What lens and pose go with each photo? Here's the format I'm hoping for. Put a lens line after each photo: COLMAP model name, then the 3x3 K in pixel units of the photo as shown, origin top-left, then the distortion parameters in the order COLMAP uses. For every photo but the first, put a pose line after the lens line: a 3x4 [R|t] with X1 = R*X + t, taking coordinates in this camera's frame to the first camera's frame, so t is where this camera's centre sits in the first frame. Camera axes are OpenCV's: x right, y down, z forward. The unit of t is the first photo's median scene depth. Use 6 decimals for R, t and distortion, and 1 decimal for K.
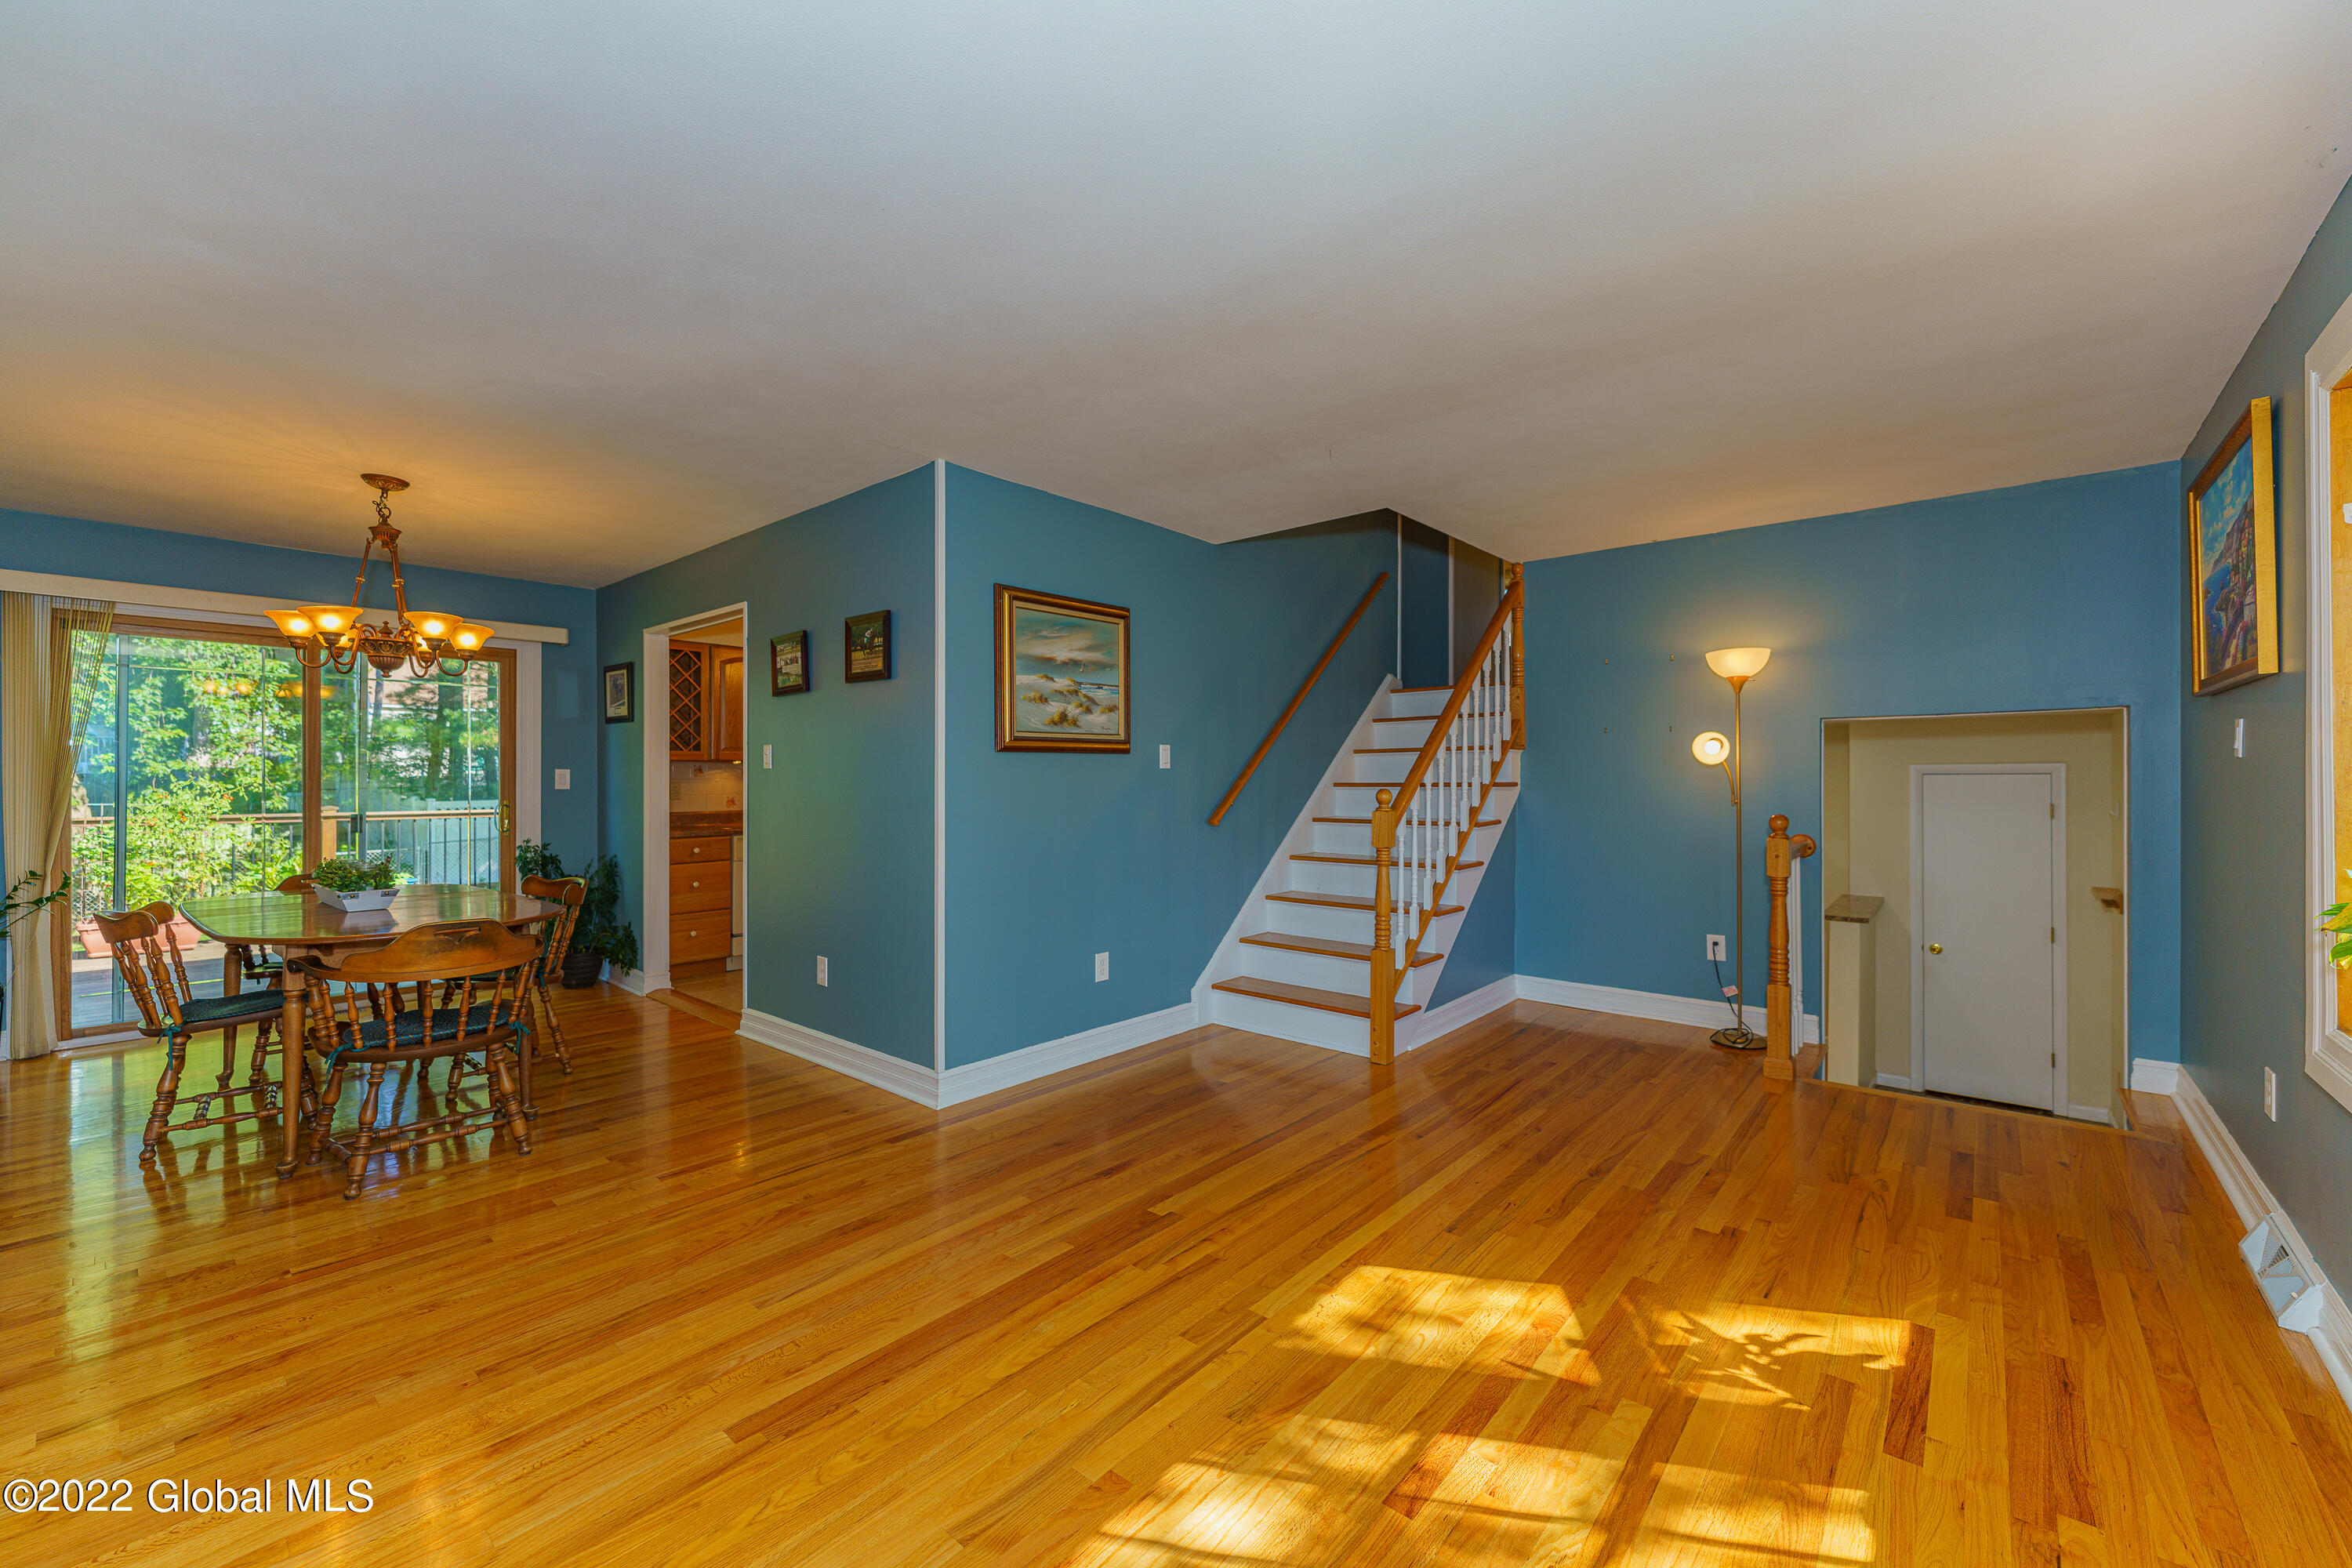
lens RADIAL K [[937.0, 0, 1173.3], [0, 937.0, 777.1], [0, 0, 1]] dist [0.000160, 0.000241]
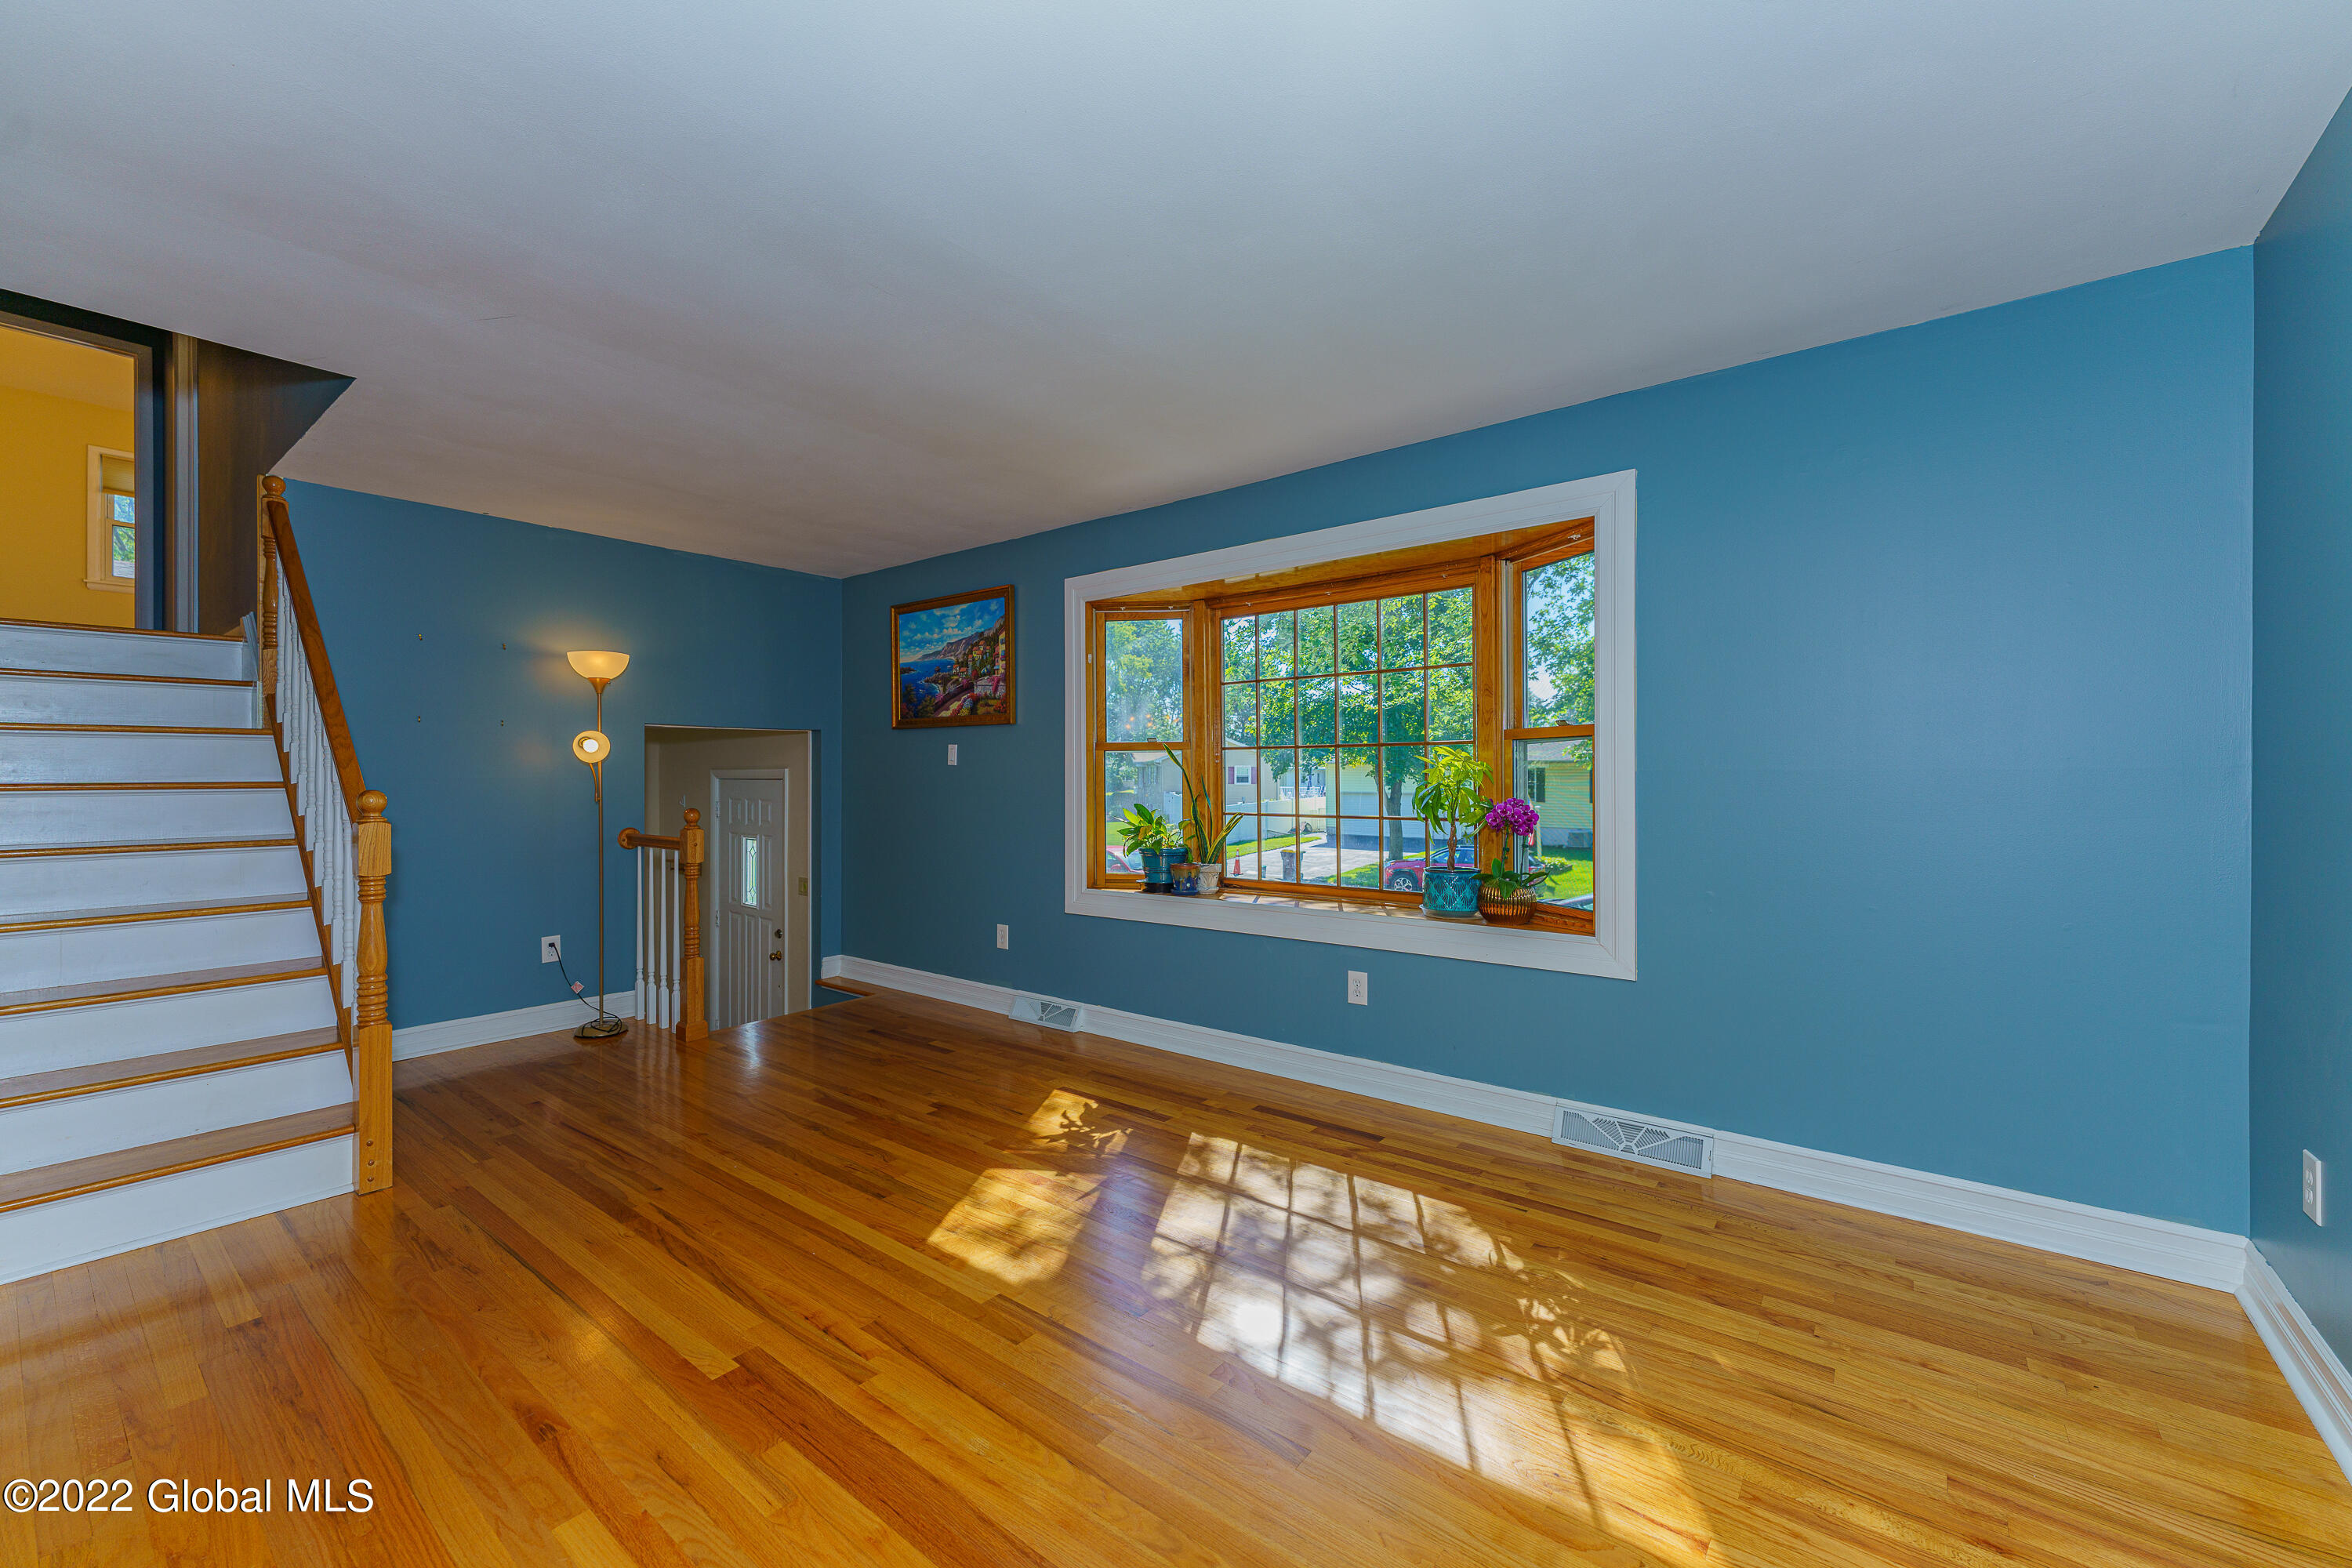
lens RADIAL K [[937.0, 0, 1173.3], [0, 937.0, 777.1], [0, 0, 1]] dist [0.000160, 0.000241]
pose [[-0.047817, 0.001177, 0.998855, -0.548602], [0.000162, 0.999999, -0.001171, 0.003488], [-0.998856, 0.000106, -0.047817, 0.497454]]
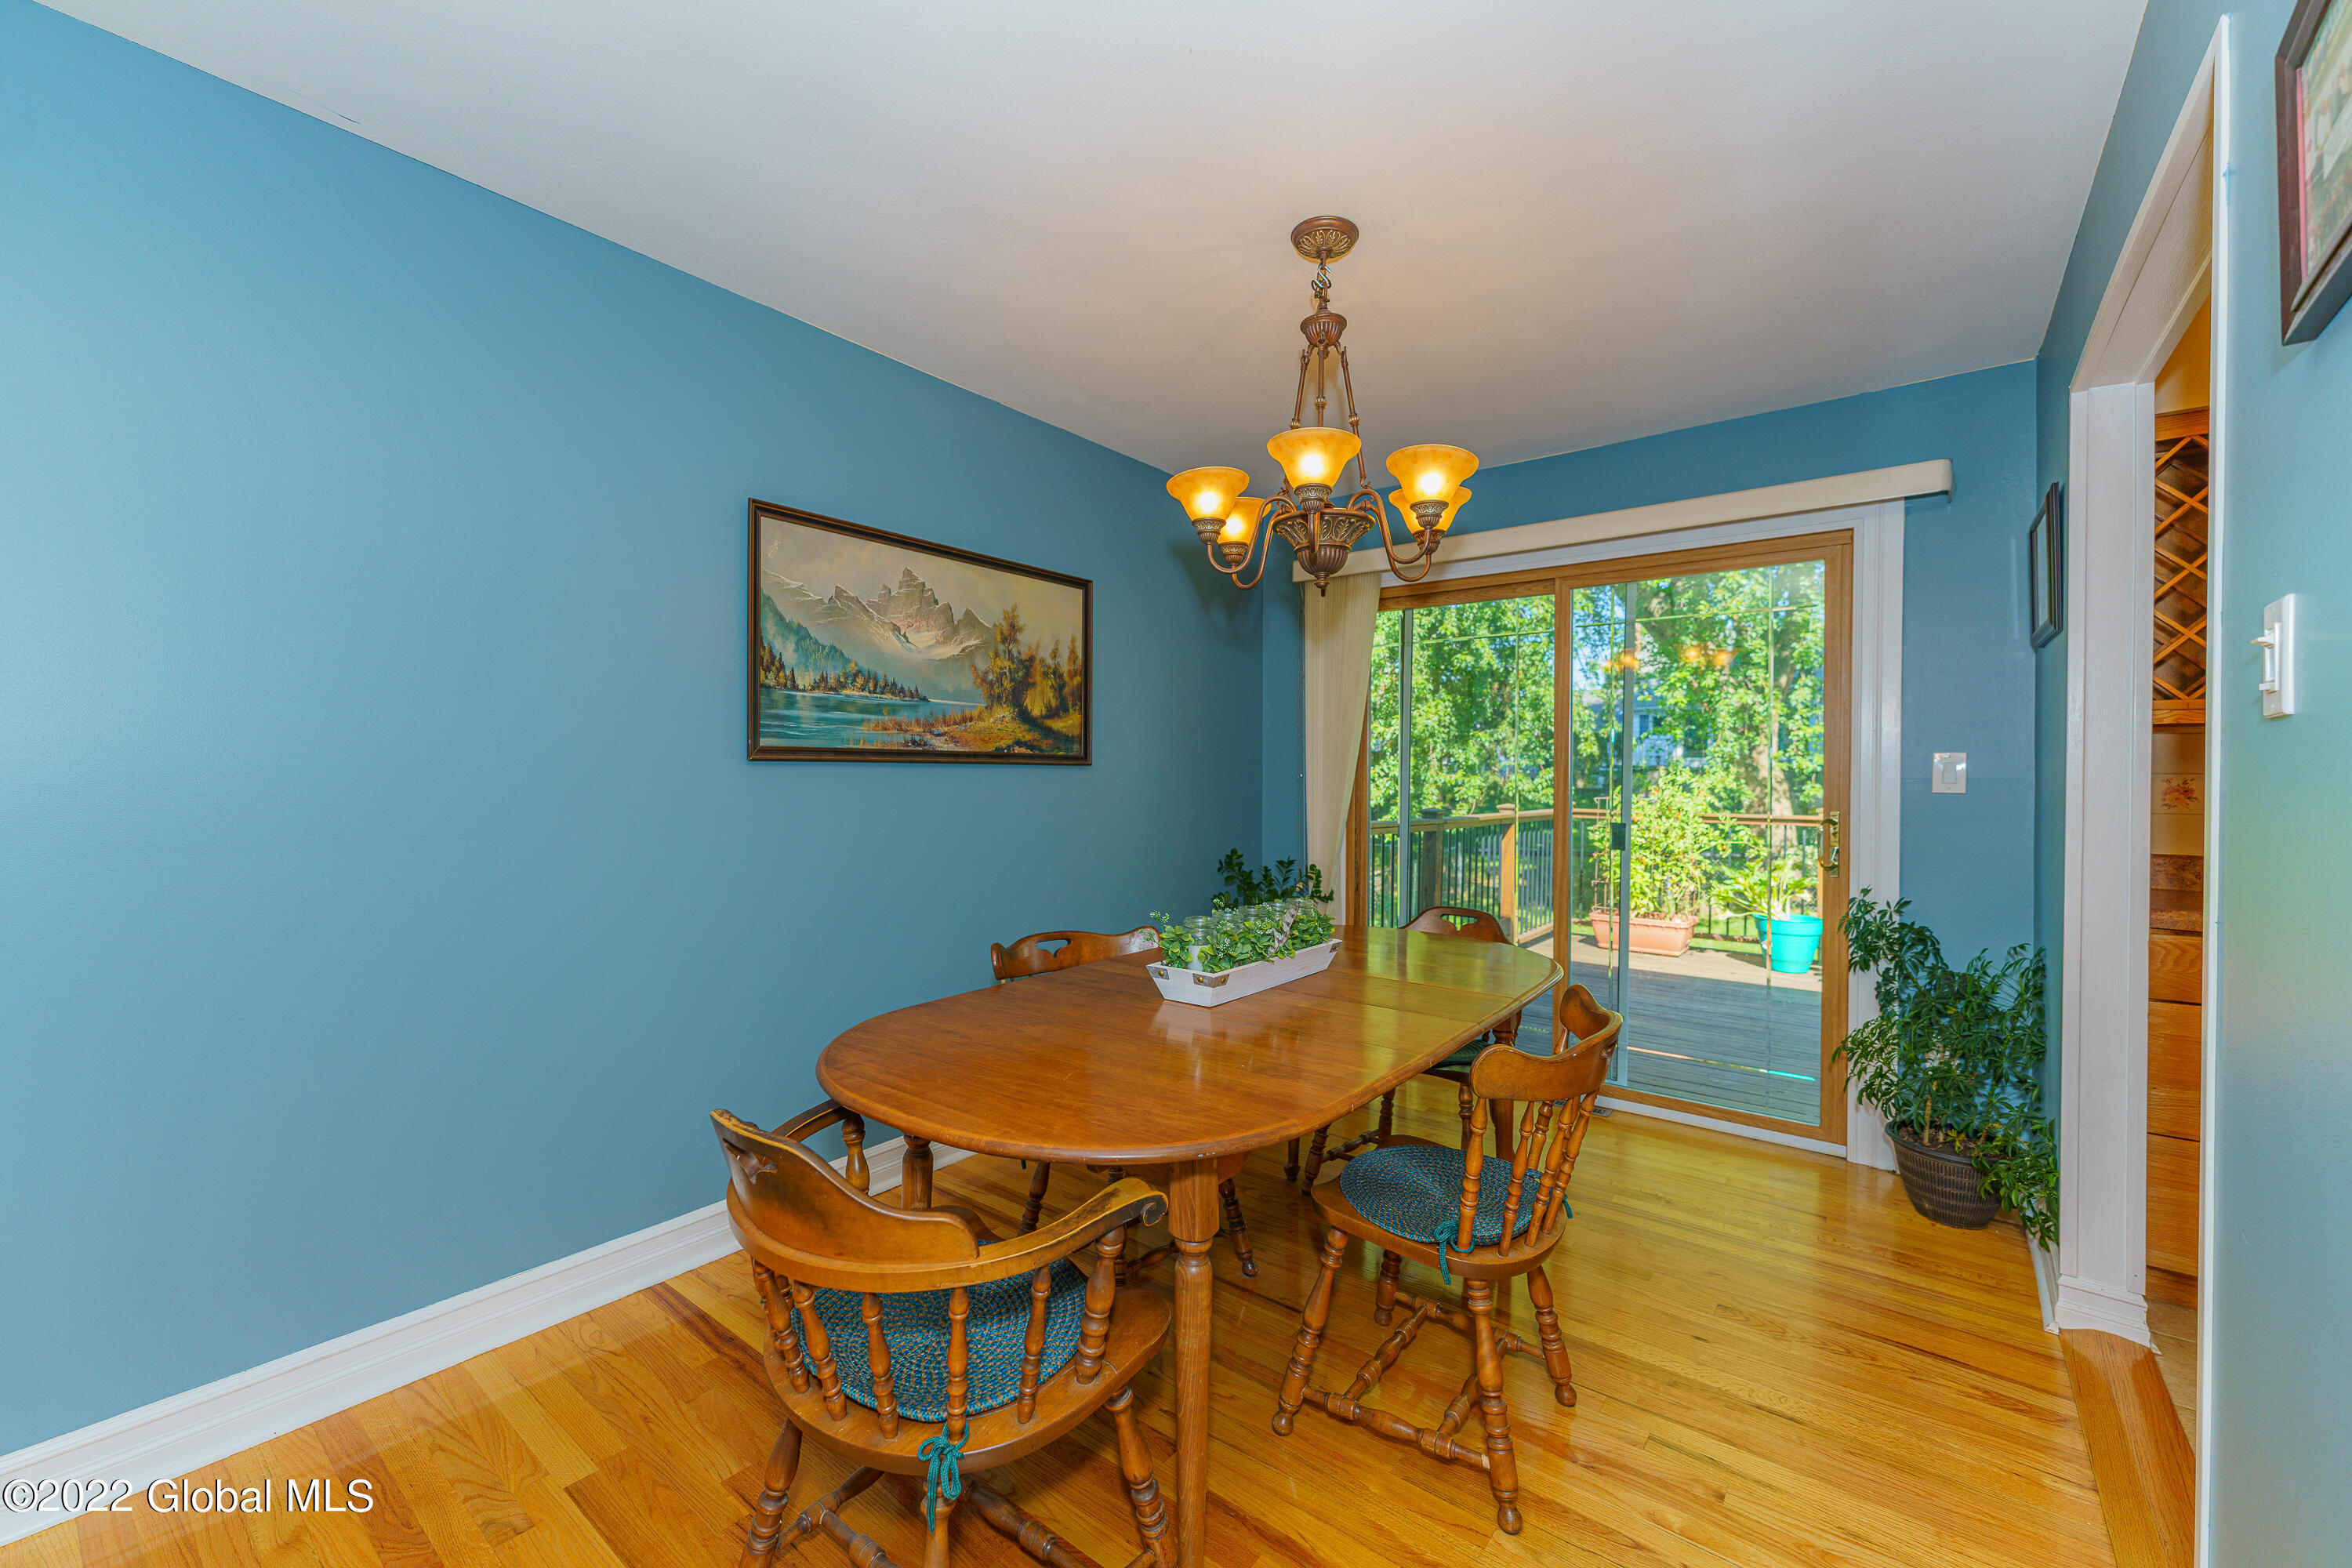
lens RADIAL K [[929.0, 0, 1175.3], [0, 929.0, 779.7], [0, 0, 1]] dist [-0.002510, -0.000223]
pose [[0.047985, 0.006864, -0.998824, -0.294704], [-0.002259, 0.999975, 0.006764, 0.005705], [0.998846, 0.001932, 0.047999, 0.905307]]
